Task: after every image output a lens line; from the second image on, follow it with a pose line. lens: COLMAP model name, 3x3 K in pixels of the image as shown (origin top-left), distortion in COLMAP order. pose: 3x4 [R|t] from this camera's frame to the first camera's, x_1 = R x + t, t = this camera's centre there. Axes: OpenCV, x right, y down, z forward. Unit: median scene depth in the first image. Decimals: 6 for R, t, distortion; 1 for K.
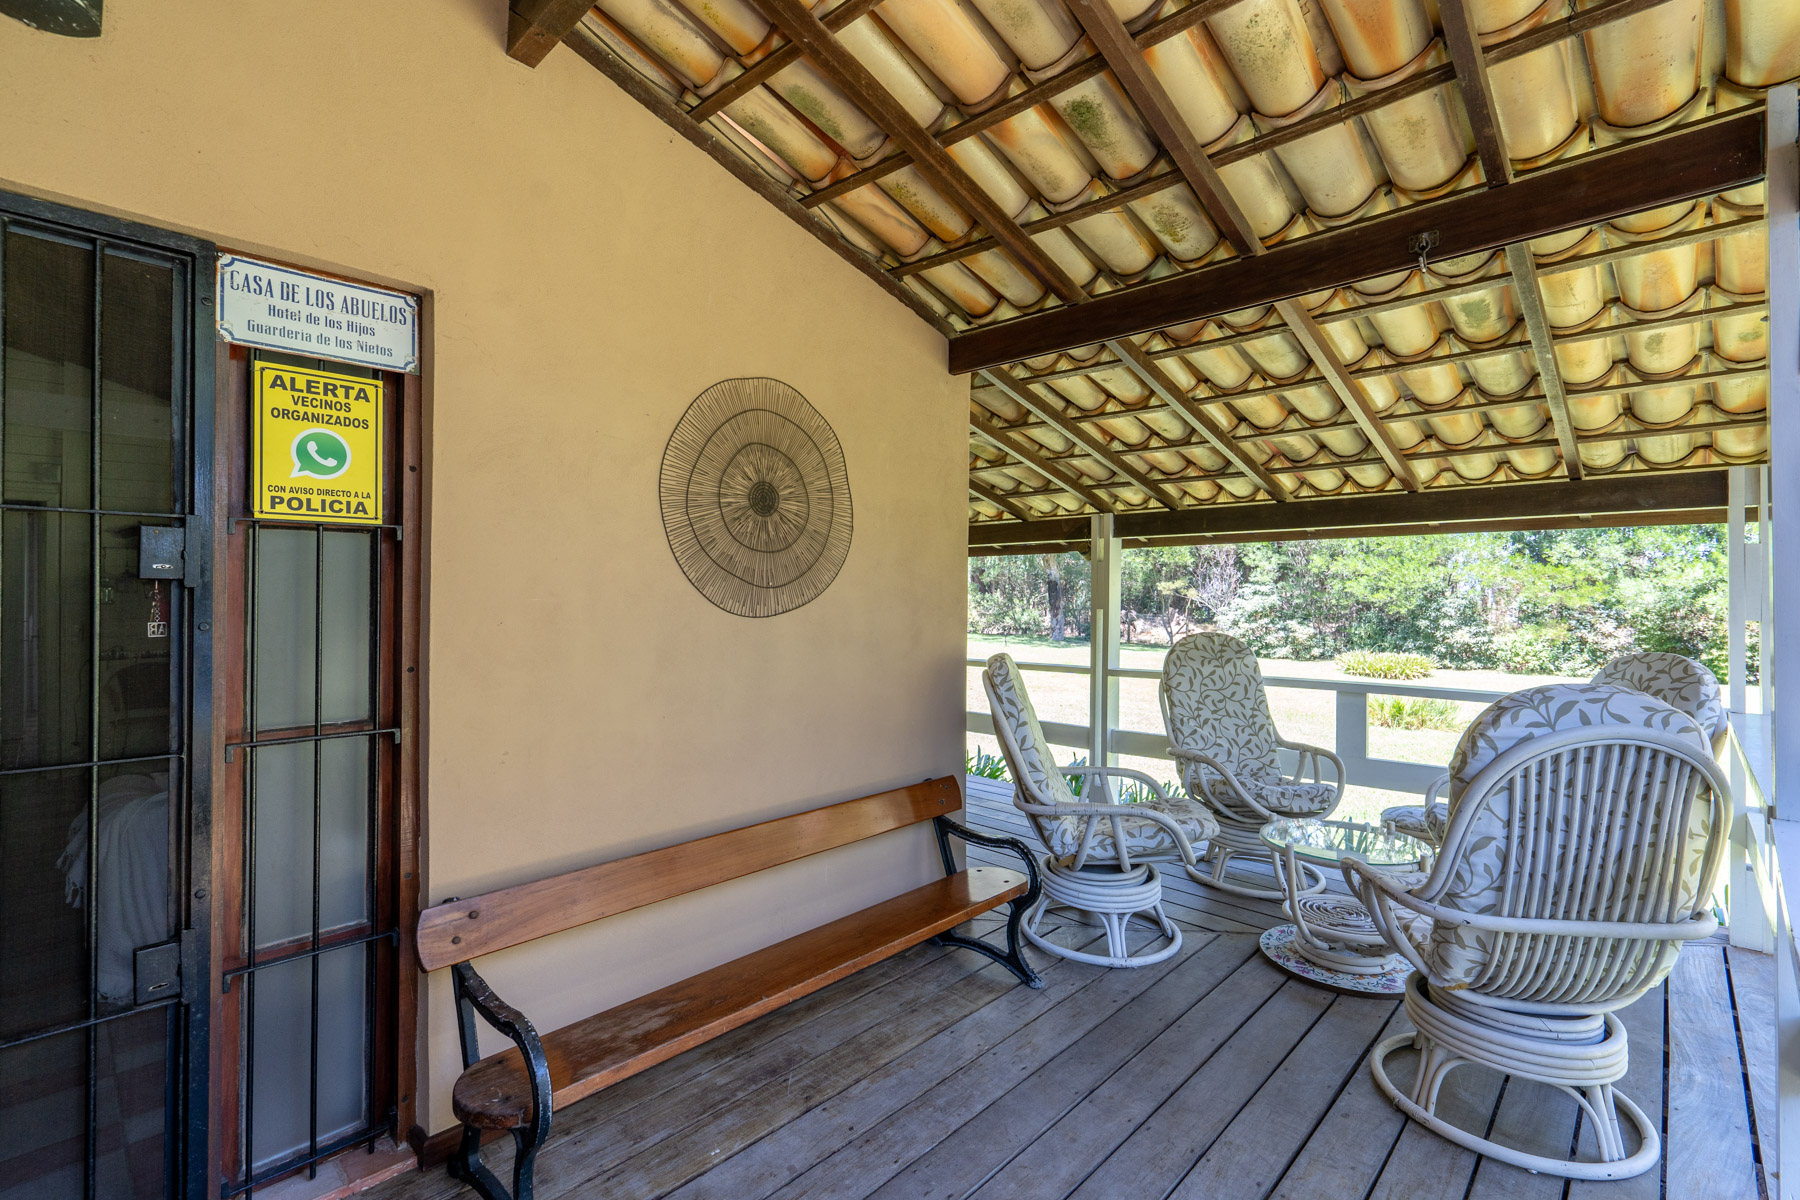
lens RADIAL K [[822.0, 0, 898.1], [0, 822.0, 597.9], [0, 0, 1]] dist [-0.002039, 0.001351]
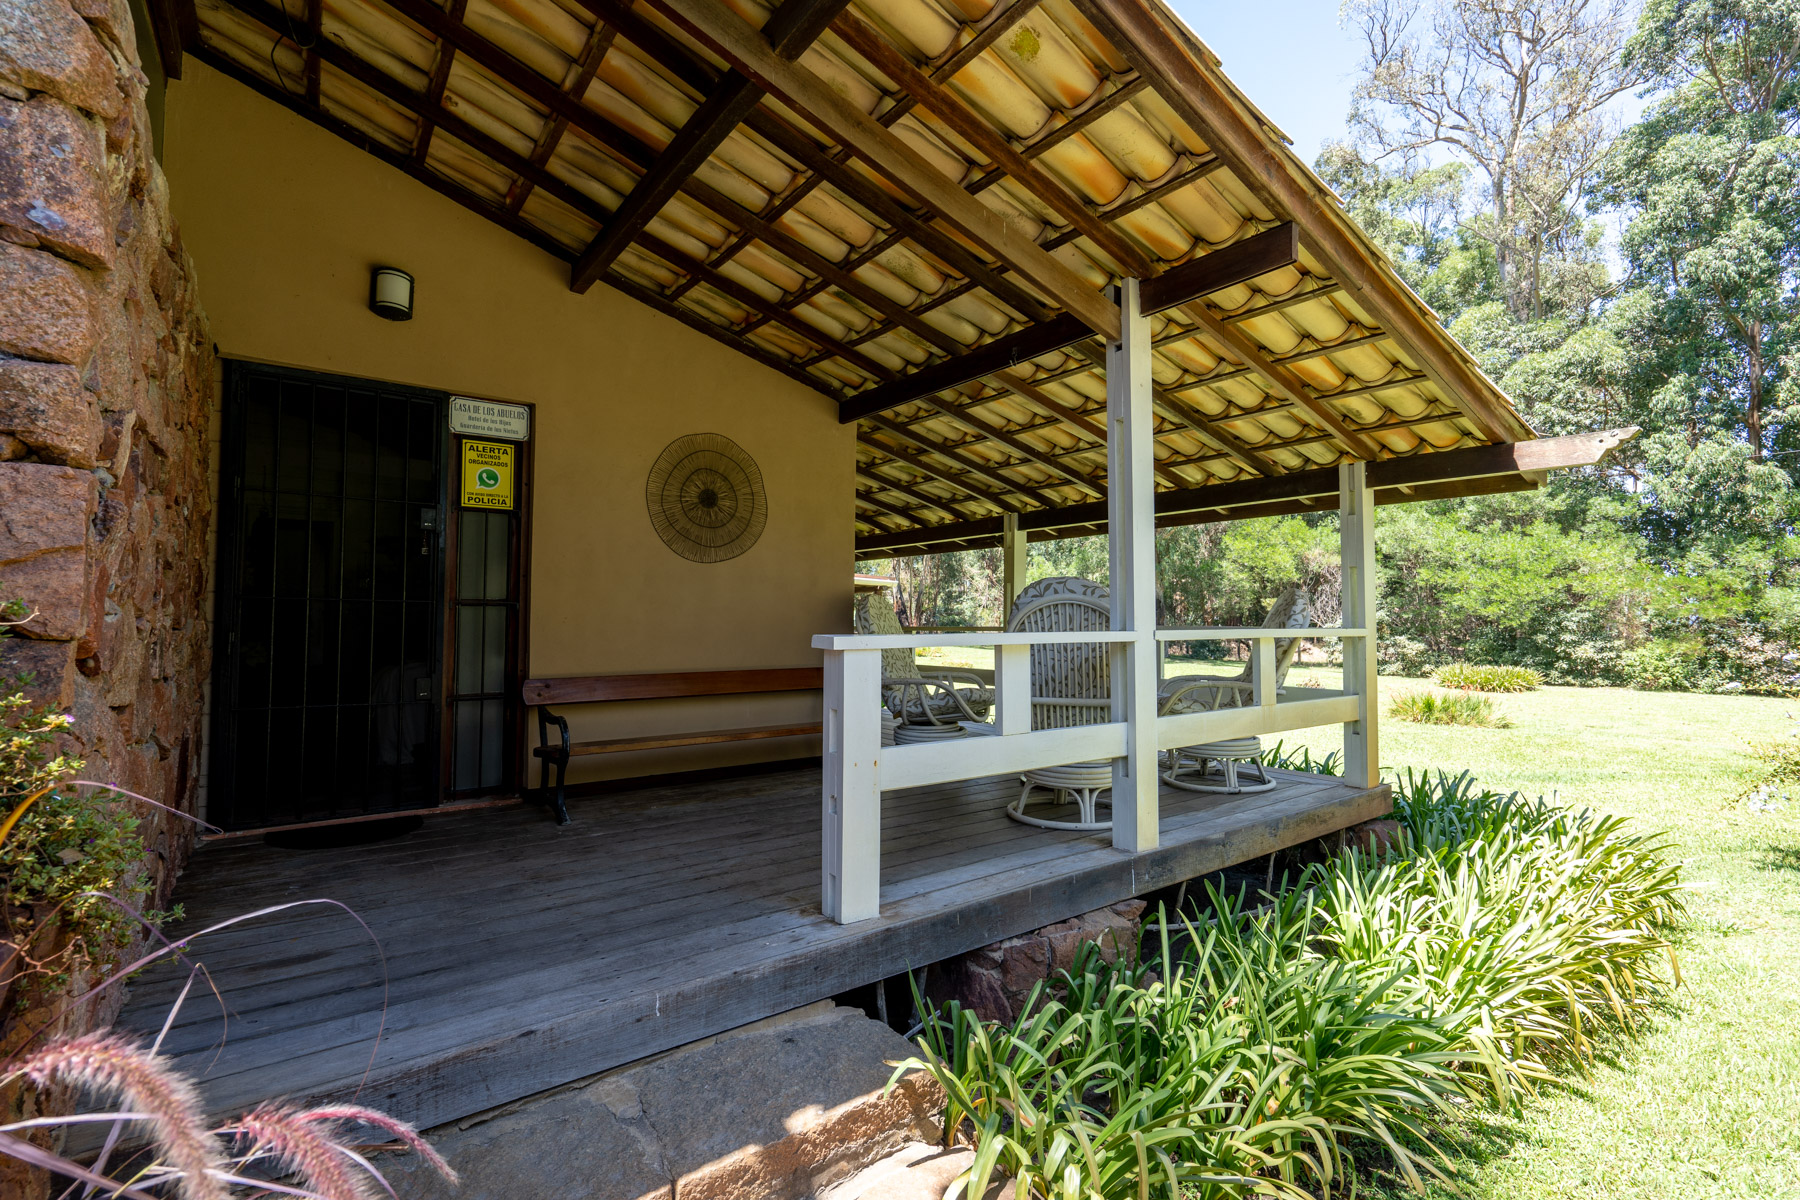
lens RADIAL K [[822.0, 0, 893.6], [0, 822.0, 594.3], [0, 0, 1]] dist [-0.002039, 0.001351]
pose [[0.987705, -0.005307, -0.156242, 0.527659], [-0.000067, 0.999409, -0.034370, 0.154996], [0.156332, 0.033958, 0.987121, -0.734905]]
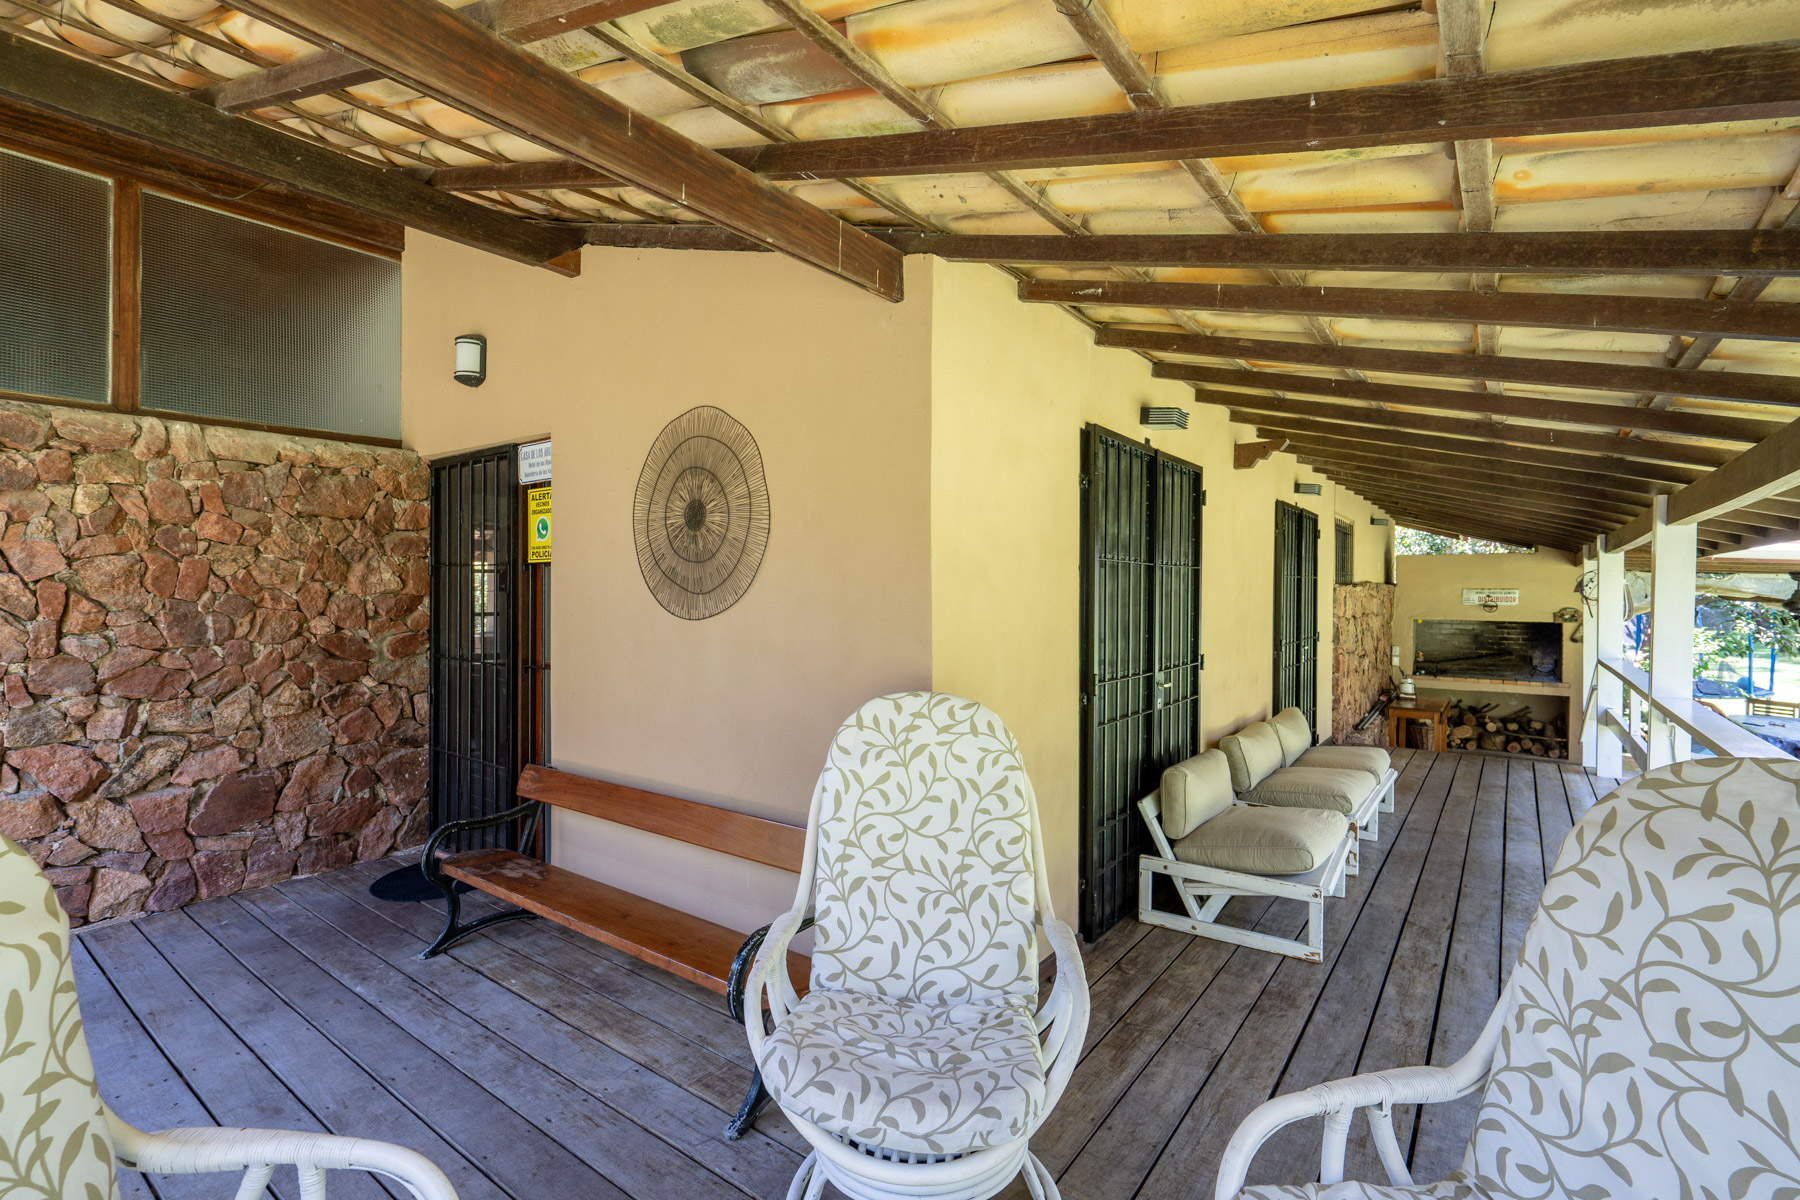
lens RADIAL K [[822.0, 0, 895.3], [0, 822.0, 597.3], [0, 0, 1]] dist [-0.002039, 0.001351]
pose [[0.112652, 0.005579, -0.993619, 0.986228], [-0.007709, 0.999959, 0.004741, -0.015193], [0.993605, 0.007126, 0.112690, 1.140596]]
